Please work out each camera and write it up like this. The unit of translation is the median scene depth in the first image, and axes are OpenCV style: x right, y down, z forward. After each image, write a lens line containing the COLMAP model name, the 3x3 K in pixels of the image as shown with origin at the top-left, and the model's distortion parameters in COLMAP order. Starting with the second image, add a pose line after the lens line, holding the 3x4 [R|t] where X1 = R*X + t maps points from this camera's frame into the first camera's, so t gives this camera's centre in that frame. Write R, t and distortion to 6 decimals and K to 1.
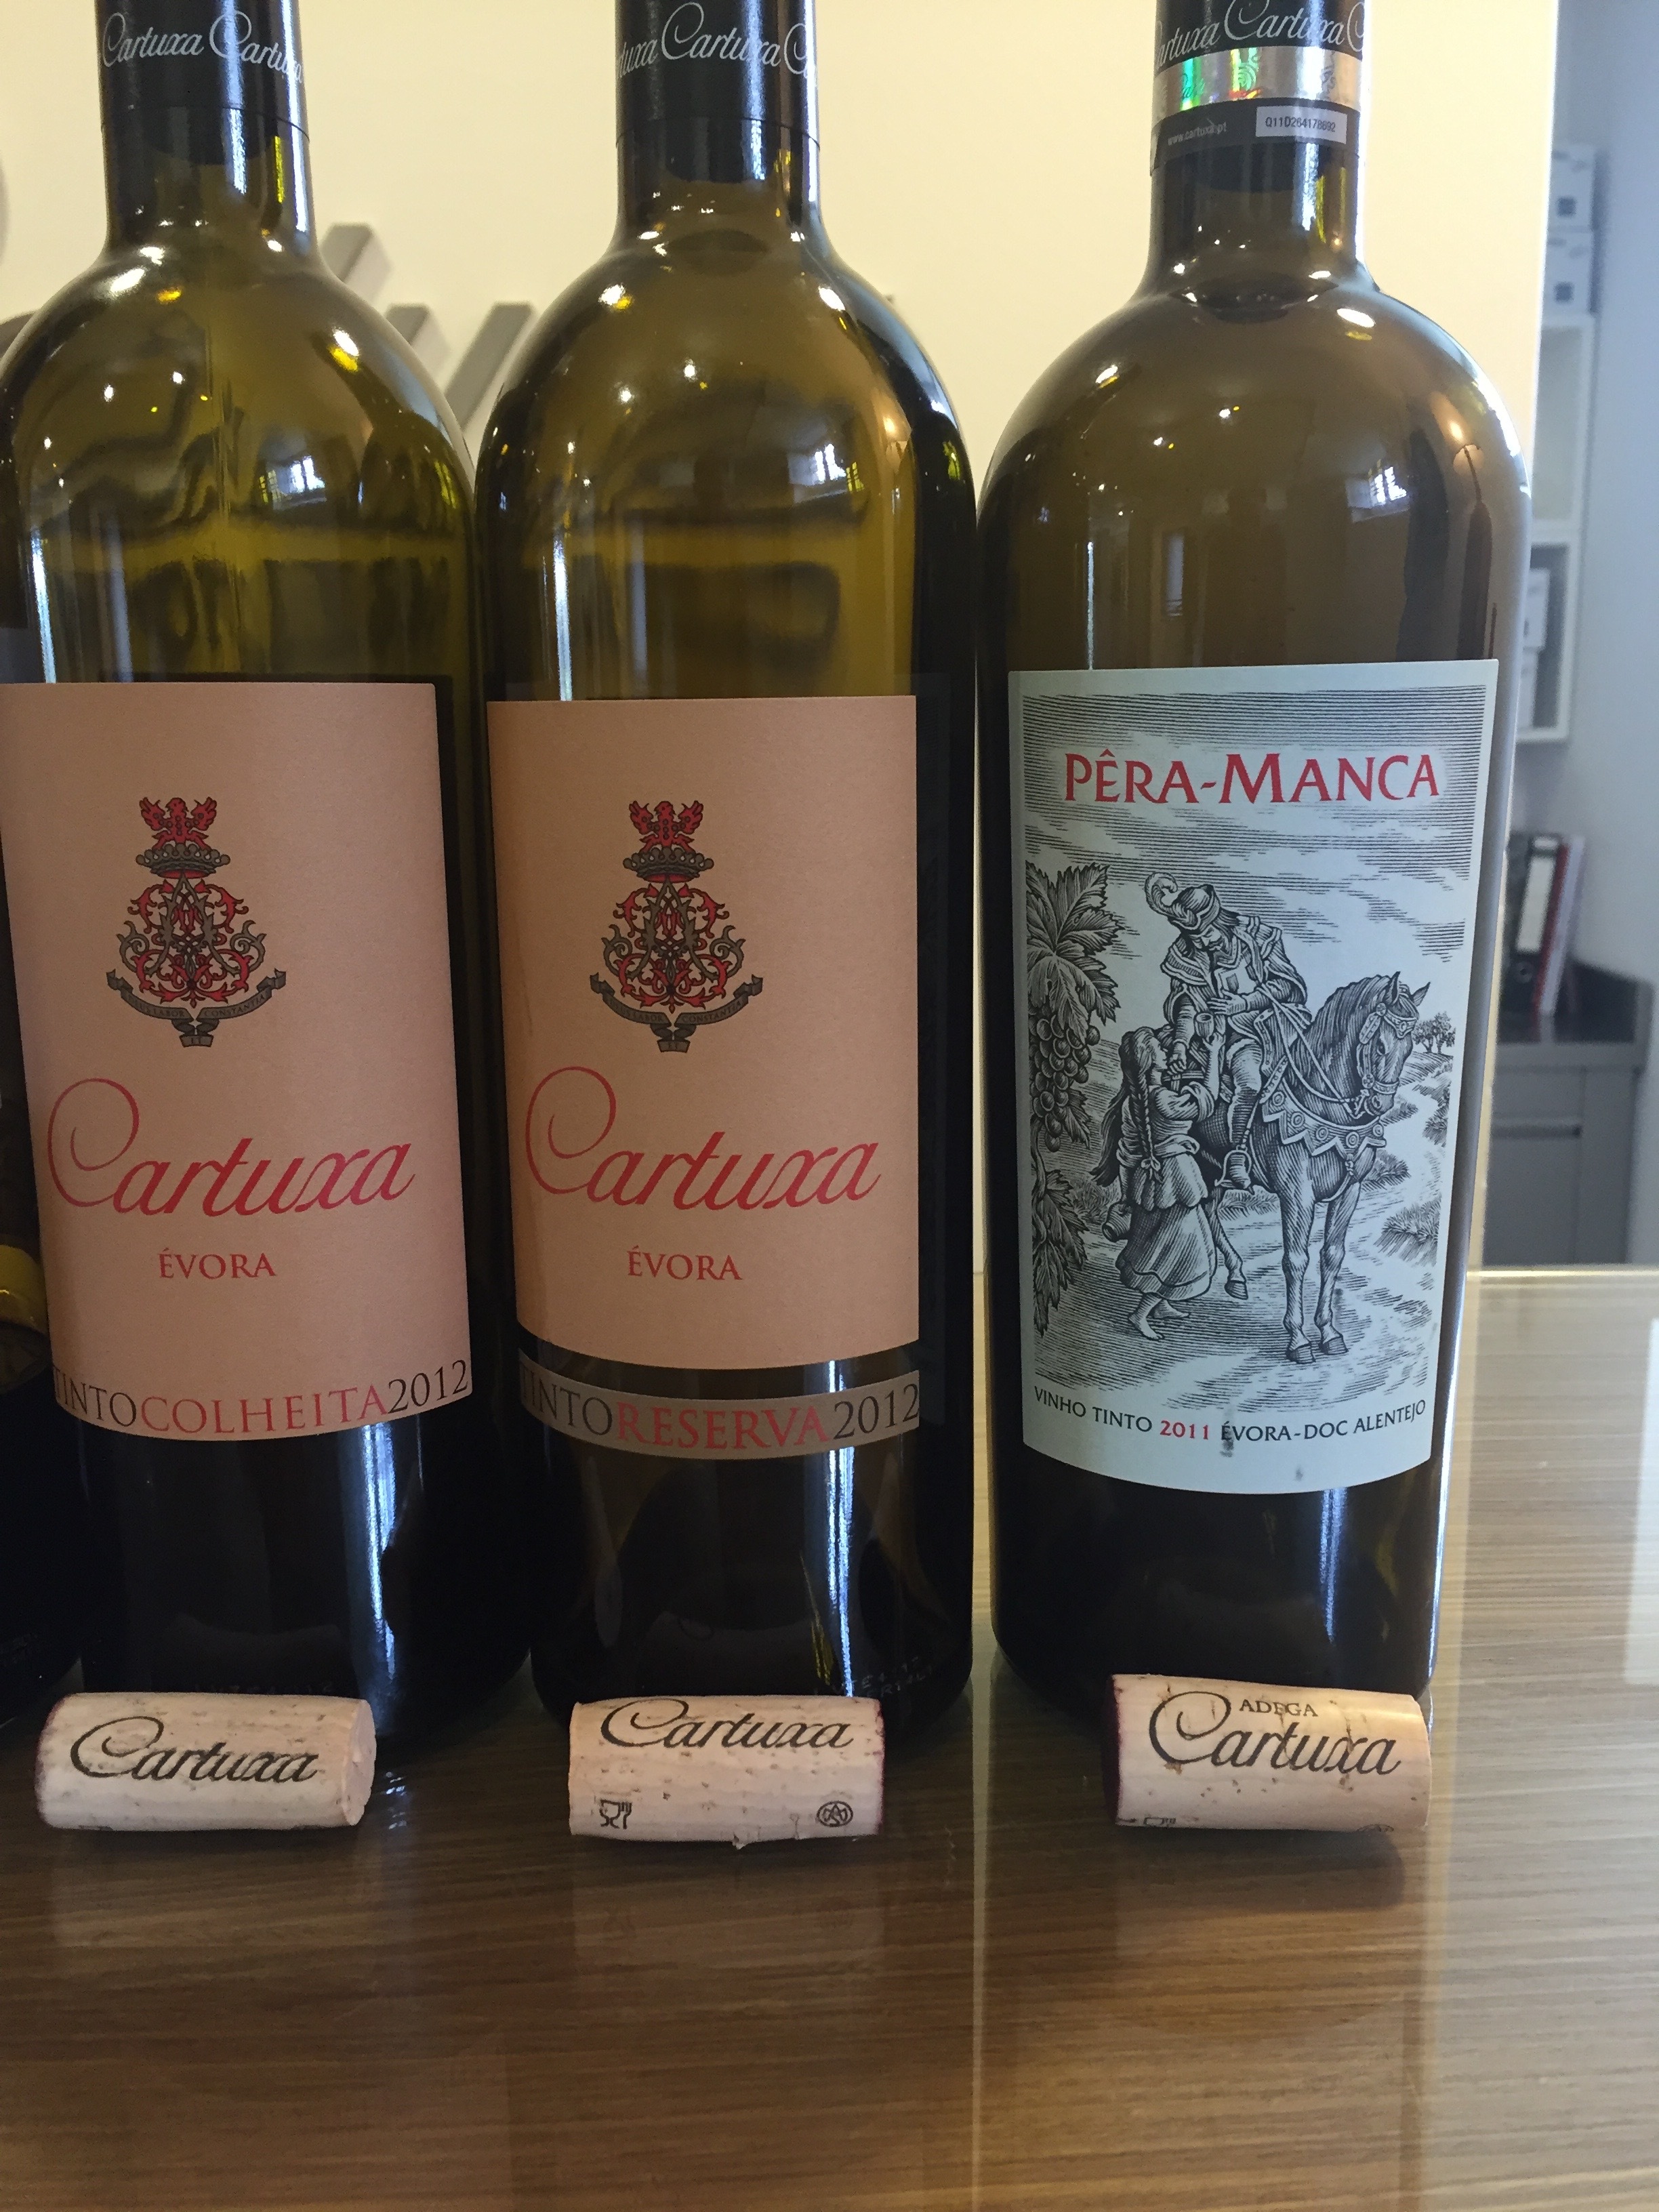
lens RADIAL K [[1913.2, 0, 818.6], [0, 1913.2, 1111.8], [0, 0, 1]] dist [0.058626, 0.010477]
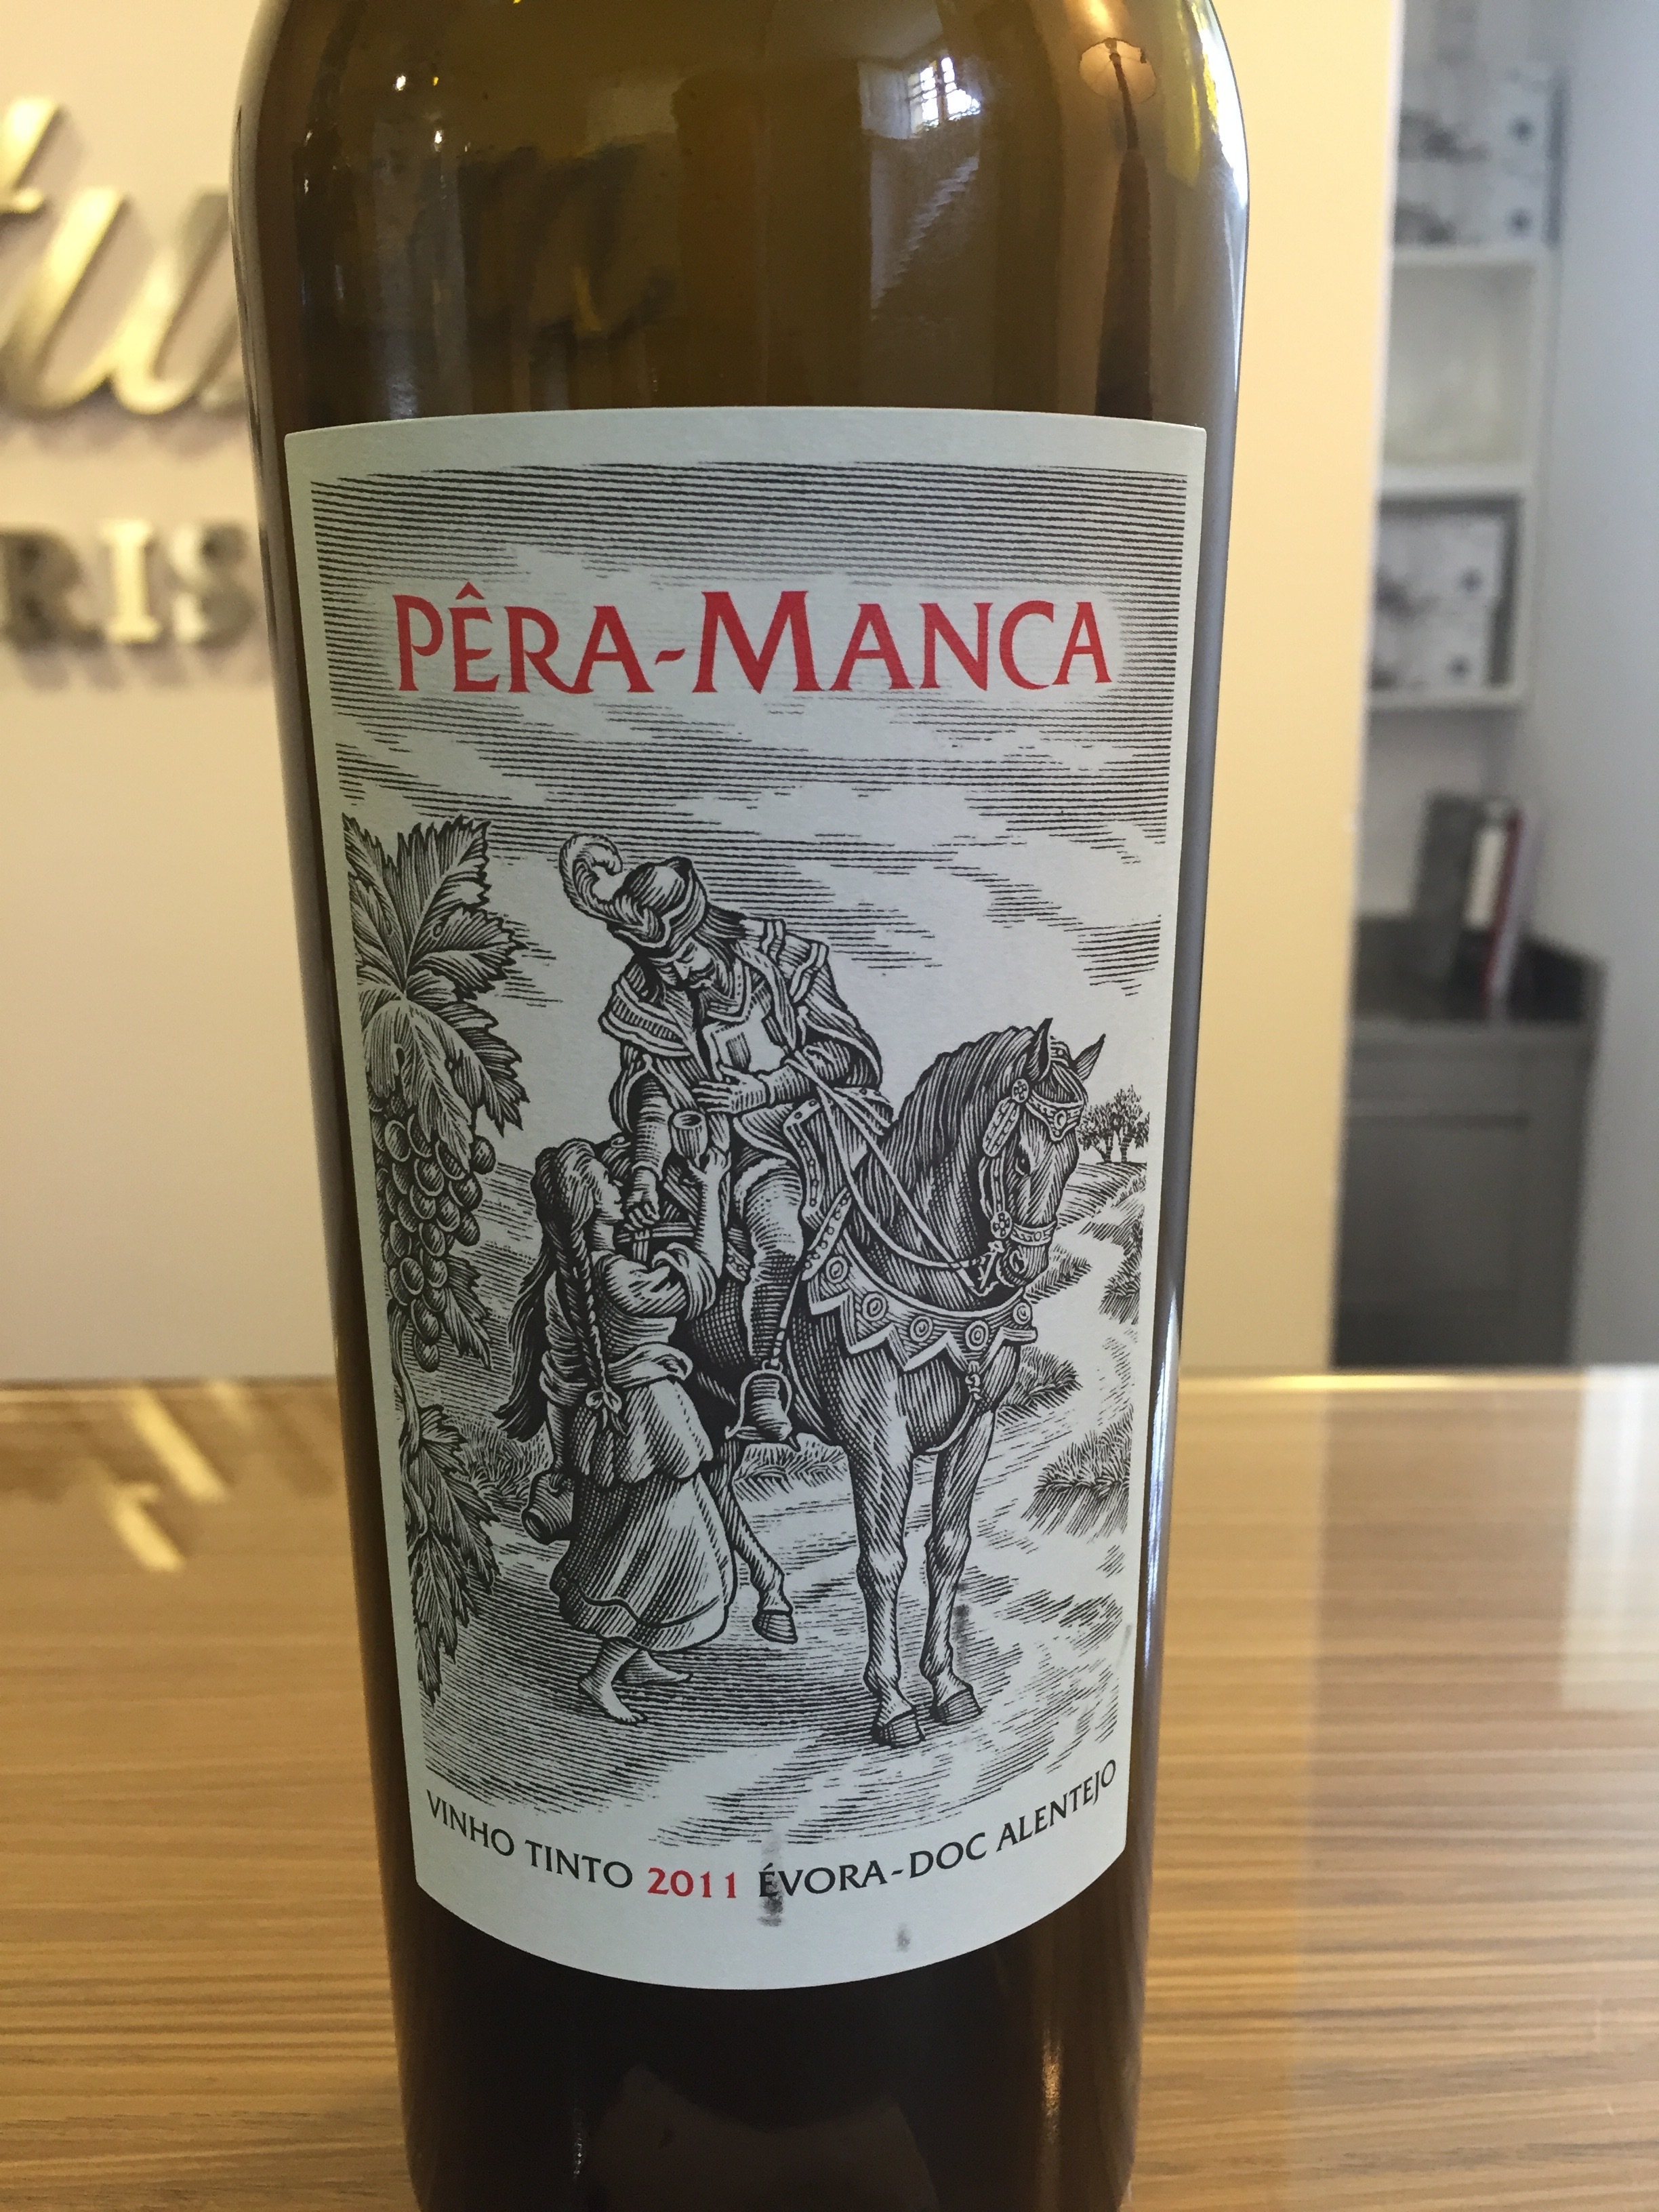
lens RADIAL K [[1913.2, 0, 809.9], [0, 1913.2, 1106.7], [0, 0, 1]] dist [0.058626, 0.010477]
pose [[0.983074, -0.037474, 0.179333, 0.138646], [0.035135, 0.999251, 0.016204, -0.058232], [-0.179806, -0.009629, 0.983655, 0.483901]]
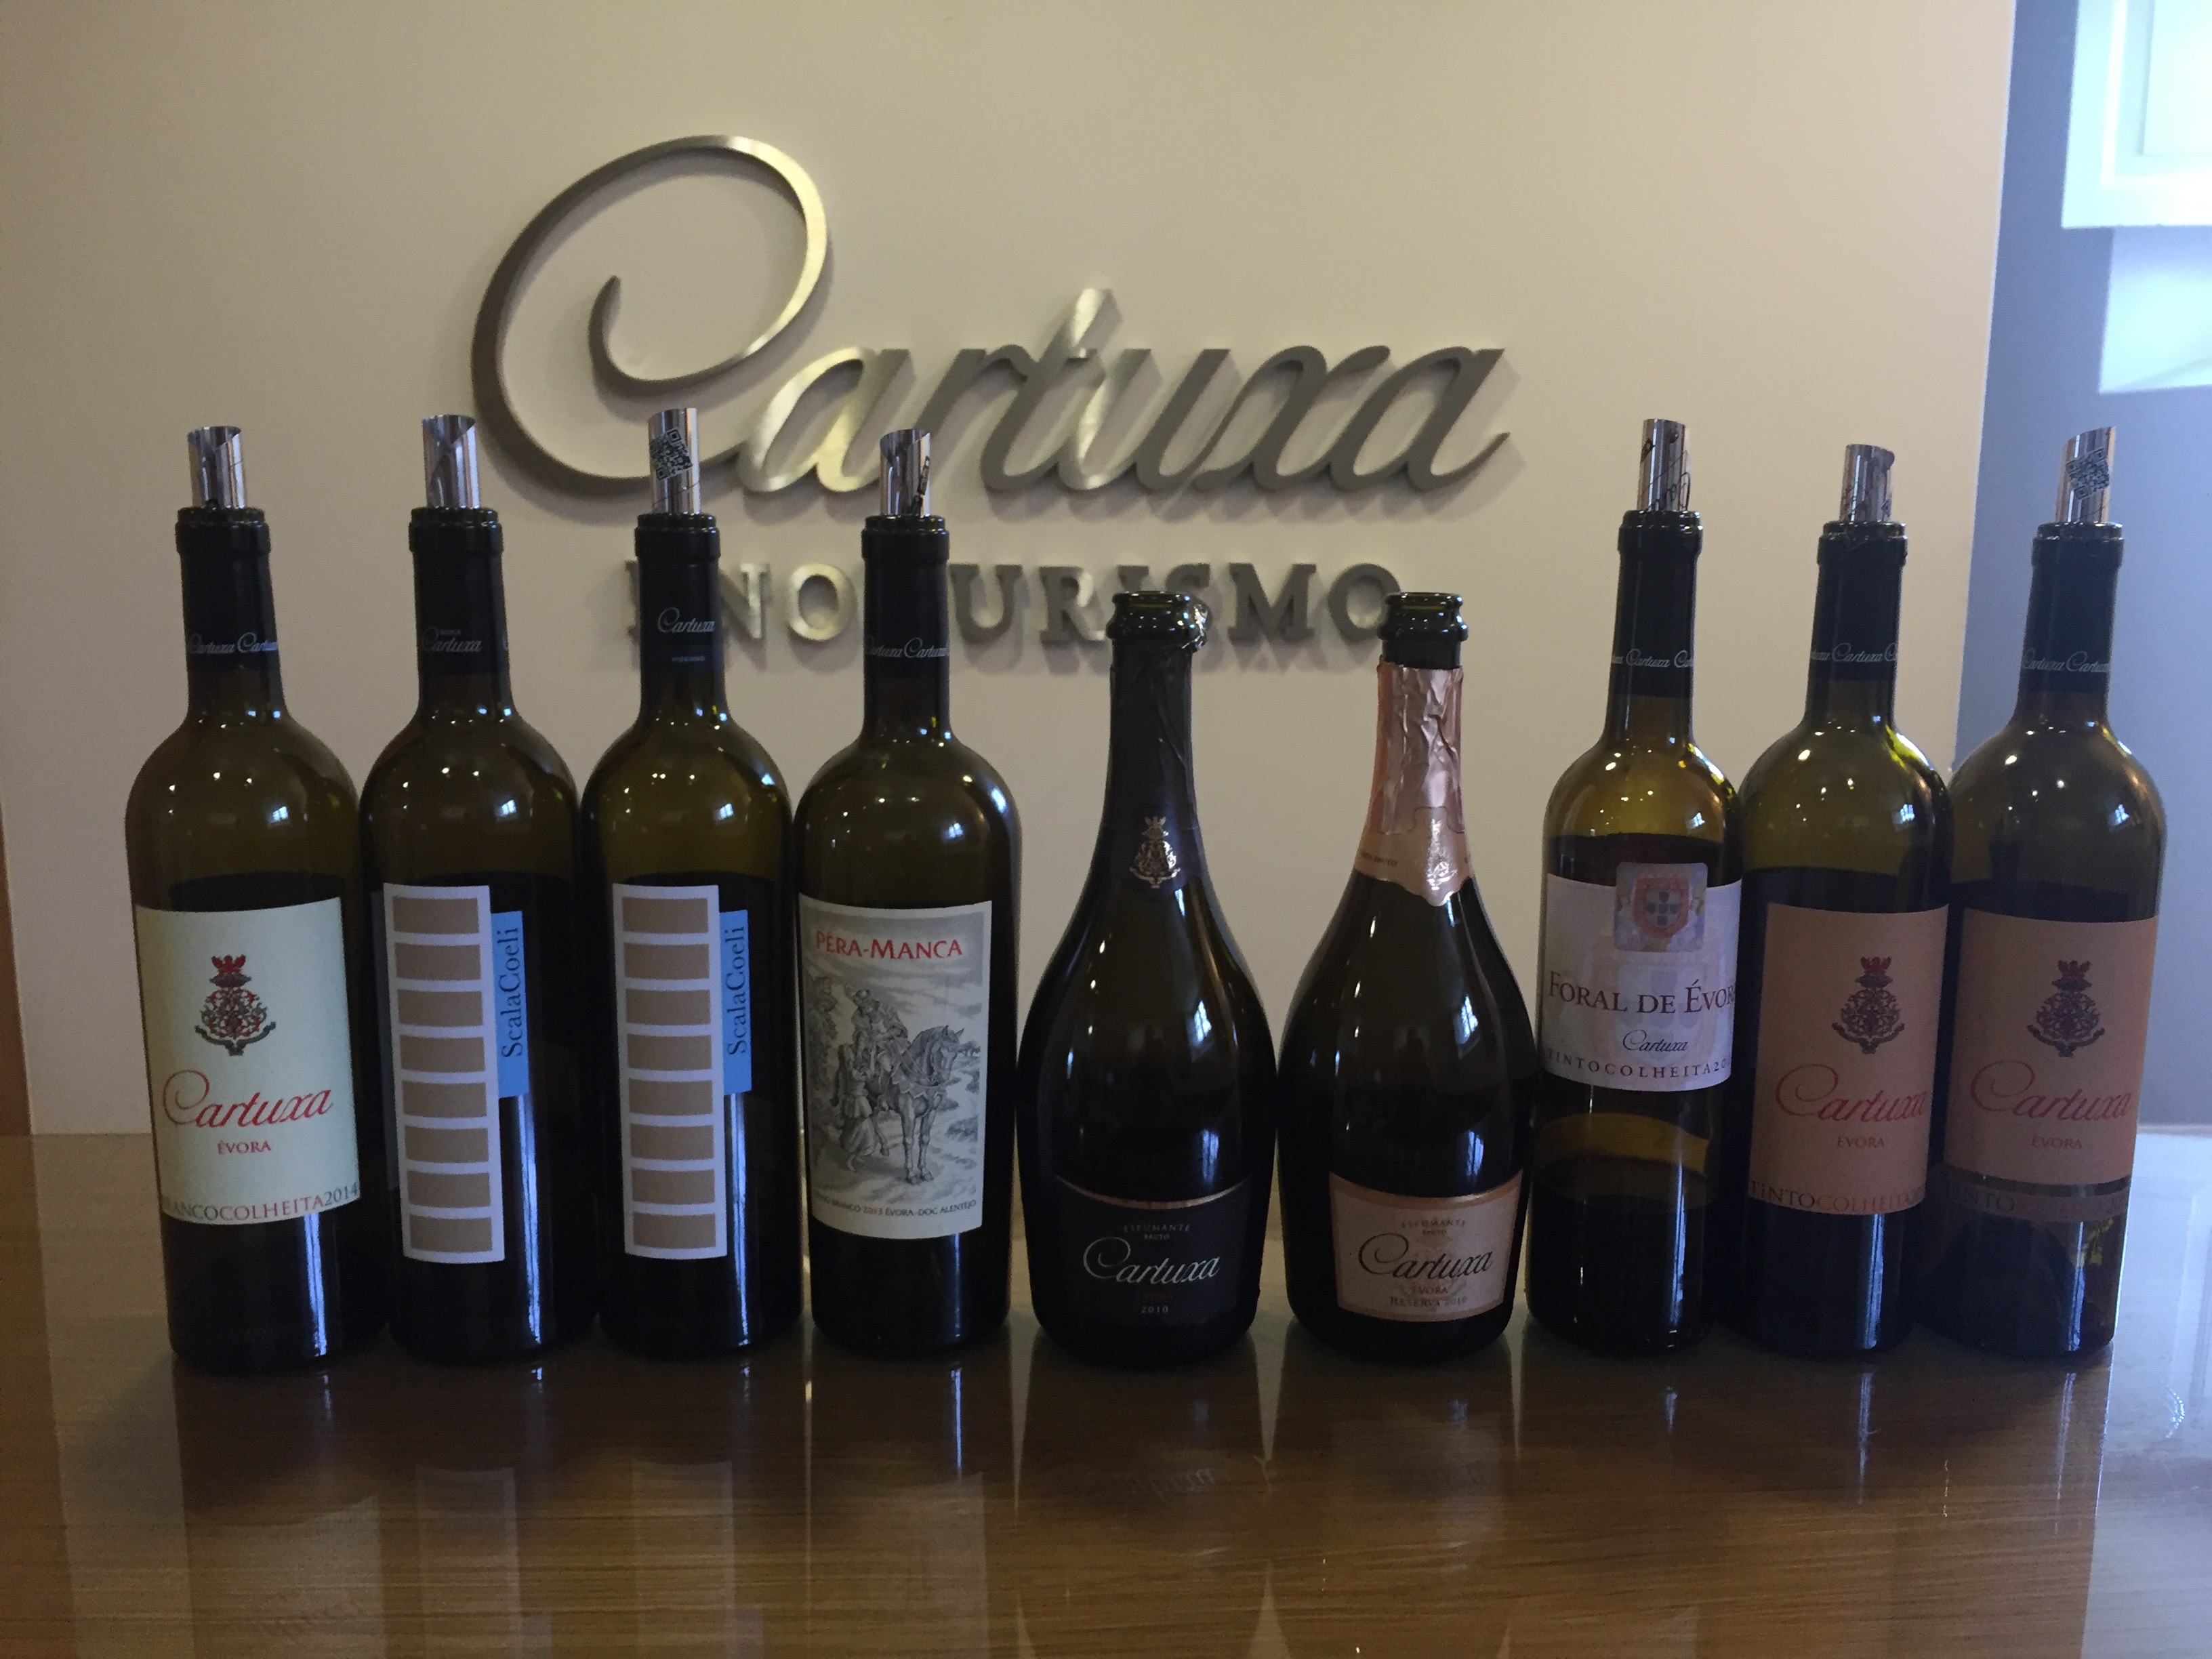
lens RADIAL K [[1913.2, 0, 1137.5], [0, 1913.2, 884.1], [0, 0, 1]] dist [0.058626, 0.010477]
pose [[0.999407, 0.033073, 0.009581, 0.502366], [-0.033056, 0.999452, -0.001992, -0.250088], [-0.009642, 0.001674, 0.999952, -1.409561]]
